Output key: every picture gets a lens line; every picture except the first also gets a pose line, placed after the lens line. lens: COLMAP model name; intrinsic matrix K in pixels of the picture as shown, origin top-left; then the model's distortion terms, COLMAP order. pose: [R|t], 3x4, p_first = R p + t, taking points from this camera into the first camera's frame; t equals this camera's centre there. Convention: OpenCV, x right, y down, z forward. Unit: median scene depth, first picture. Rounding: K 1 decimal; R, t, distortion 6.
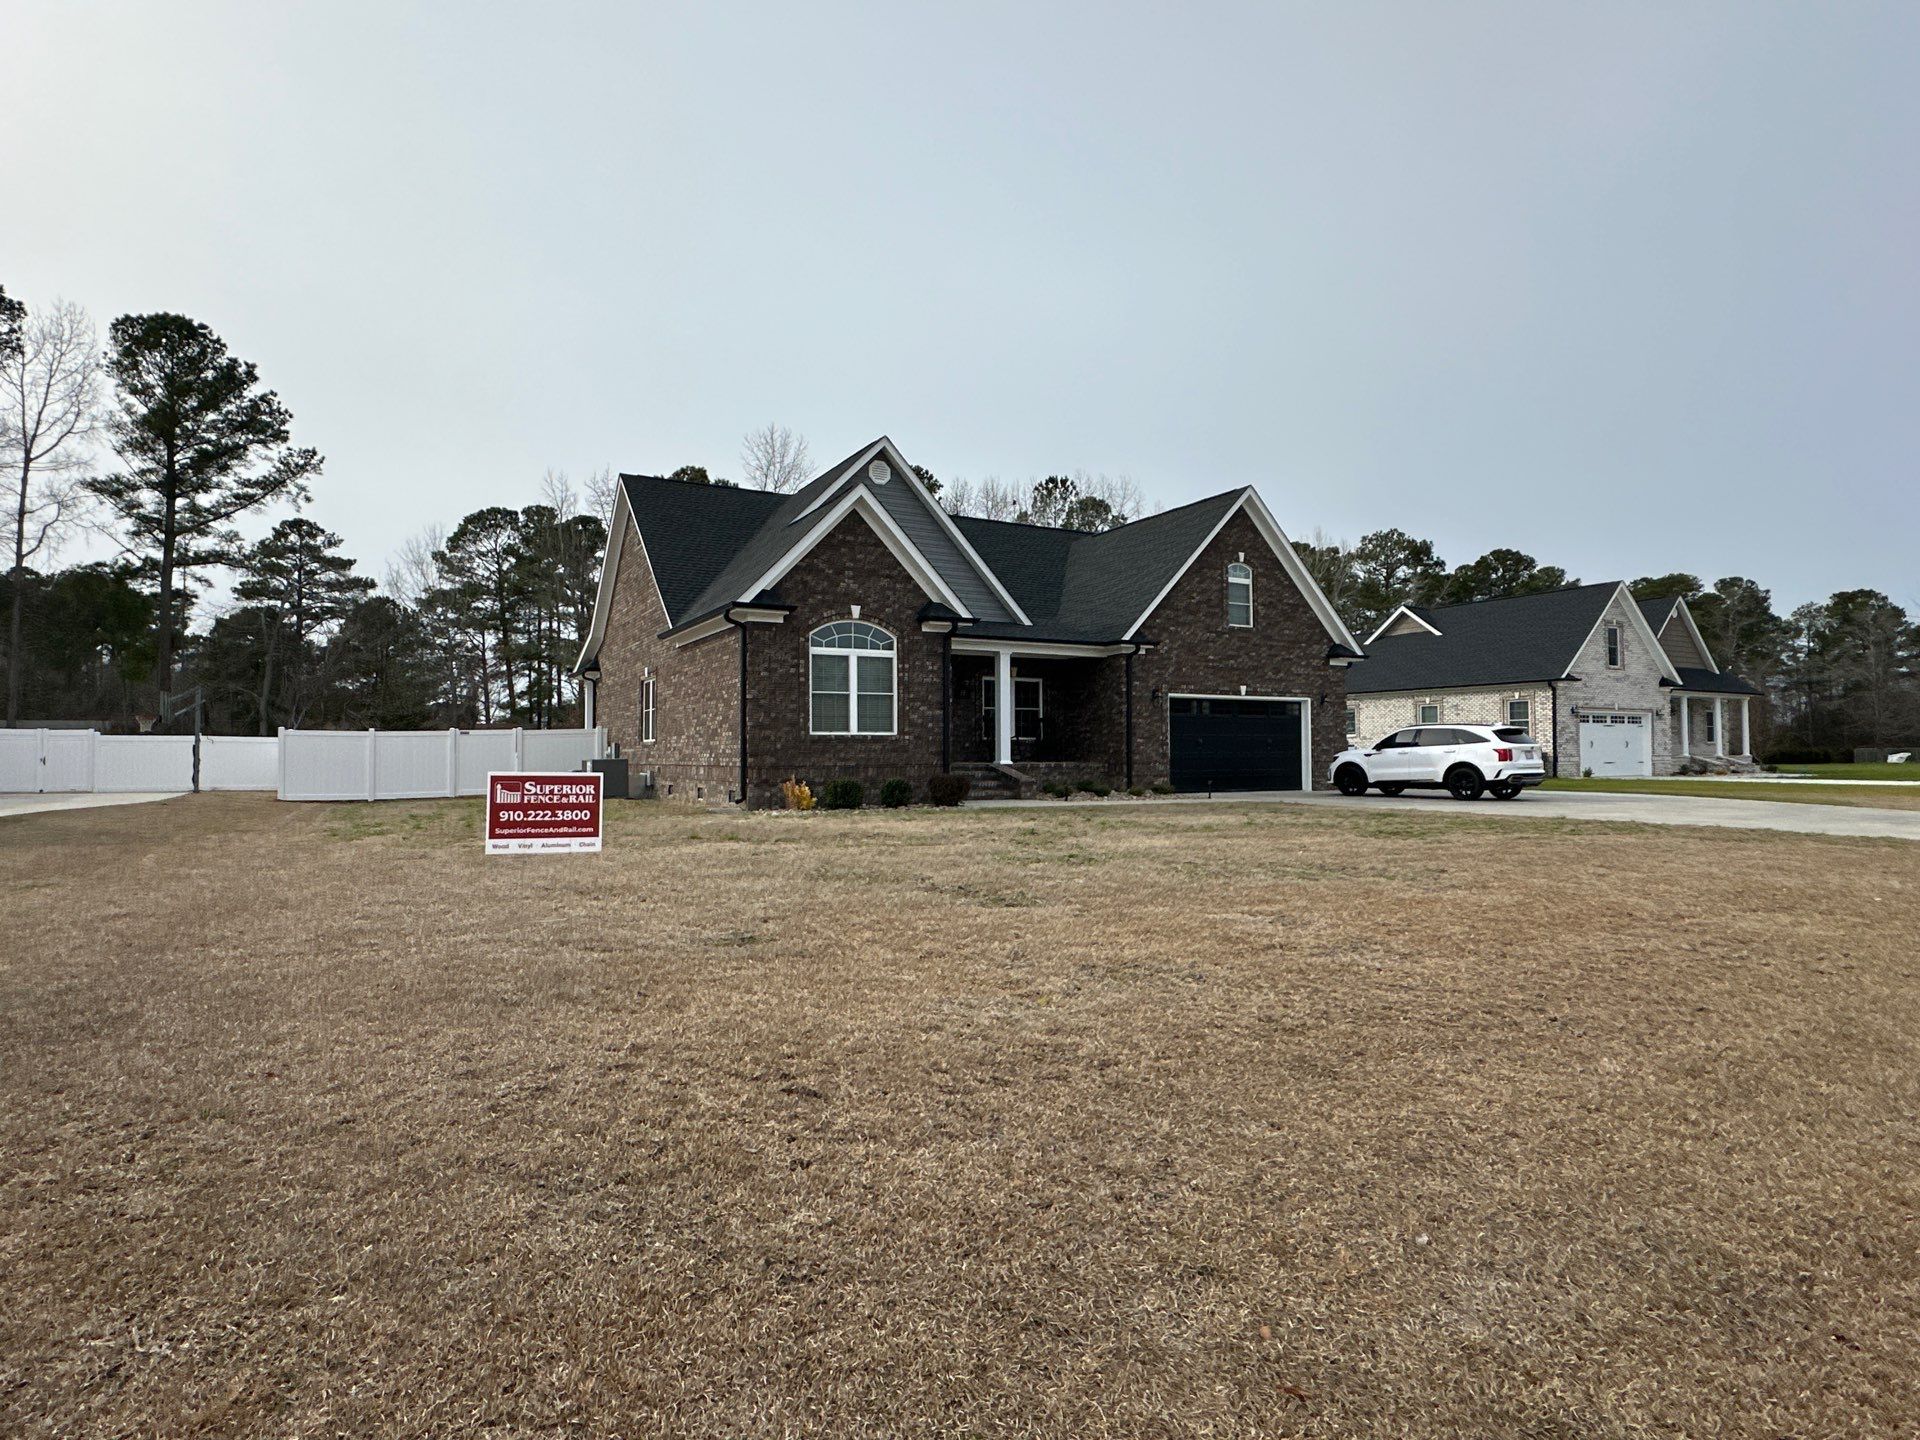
lens RADIAL K [[970.9, 0, 960.0], [0, 970.9, 720.0], [0, 0, 1]] dist [-0.001127, -0.000442]
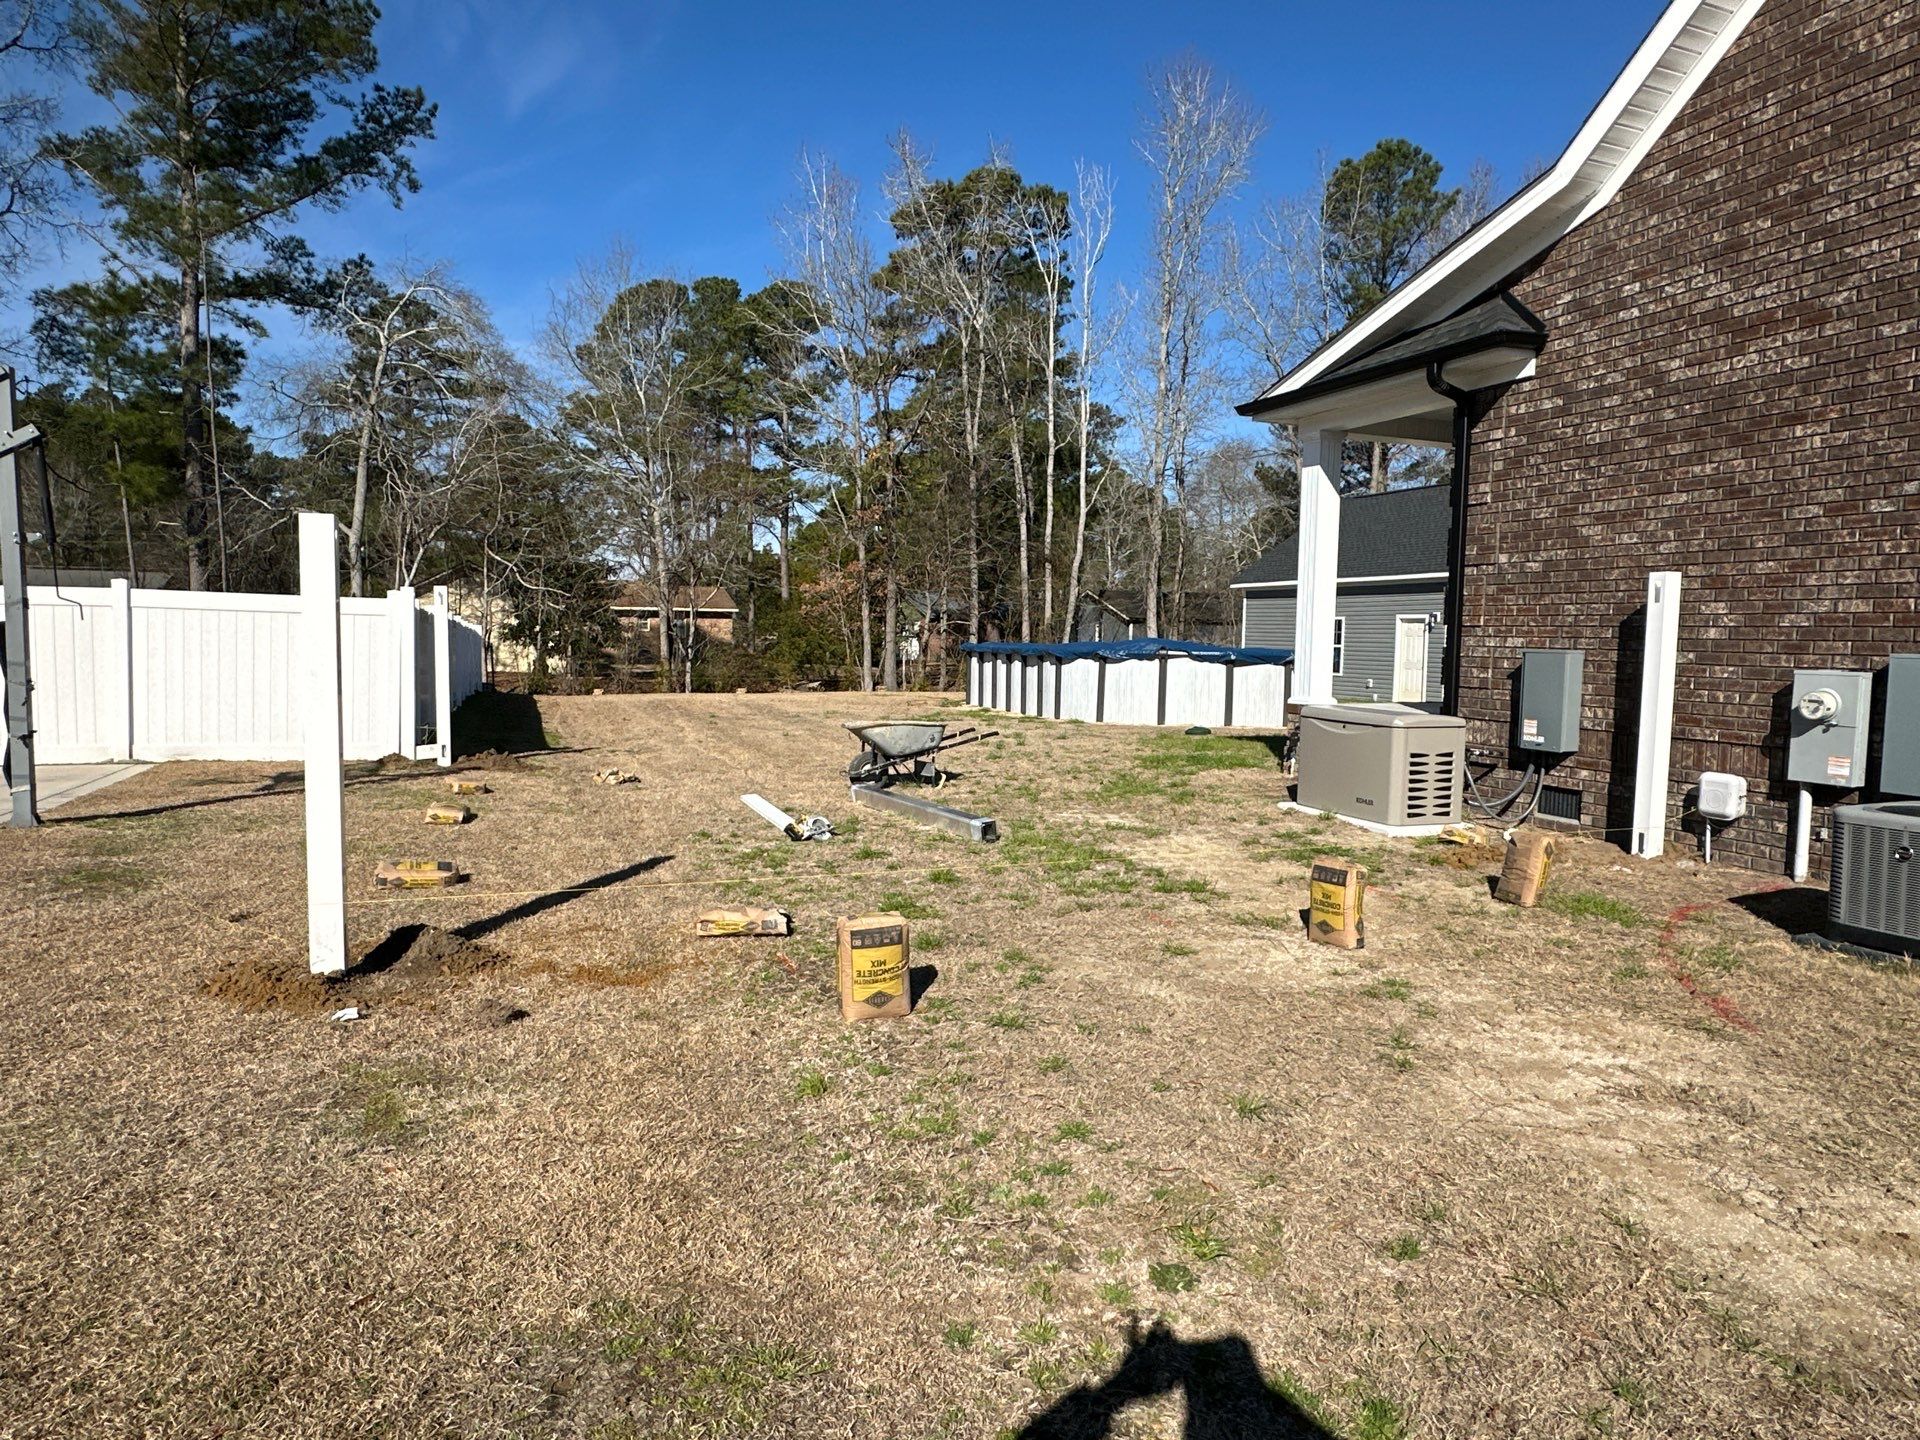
lens RADIAL K [[1090.6, 0, 1000.3], [0, 1090.6, 716.0], [0, 0, 1]] dist [-0.049961, 0.024738]
pose [[0.994621, 0.025988, -0.100267, -0.250020], [-0.015281, 0.994236, 0.106116, 0.015305], [0.102447, -0.104013, 0.989286, 0.370320]]
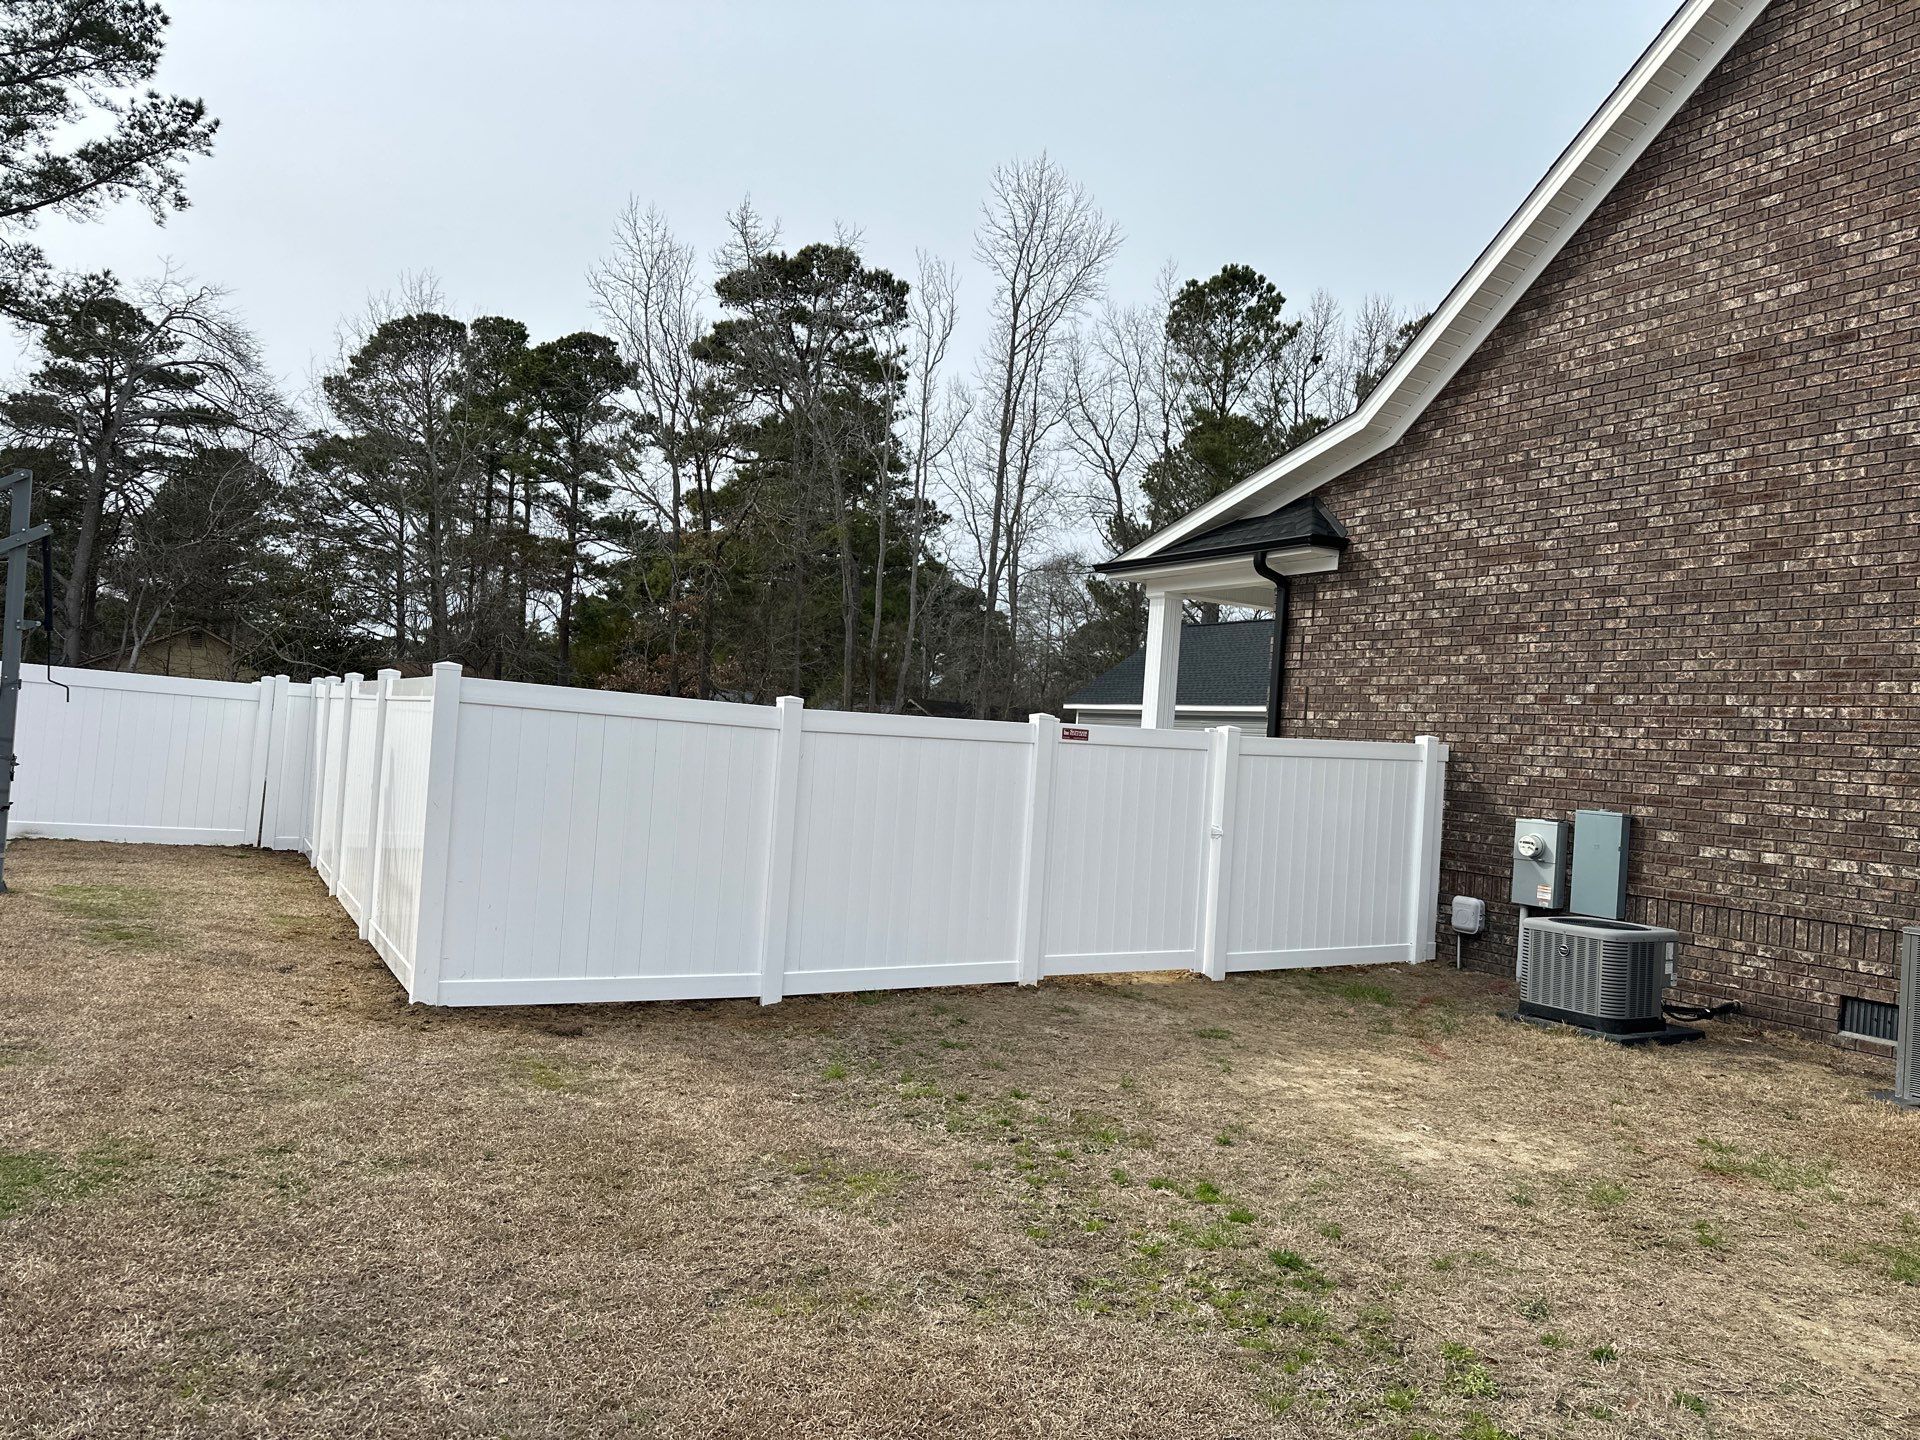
lens RADIAL K [[1260.7, 0, 960.0], [0, 1260.7, 720.0], [0, 0, 1]] dist [0.000590, -0.000796]
pose [[0.997015, 0.068511, 0.035597, -0.264040], [-0.068994, 0.997539, 0.012512, 0.010099], [-0.034652, -0.014930, 0.999288, 0.311963]]
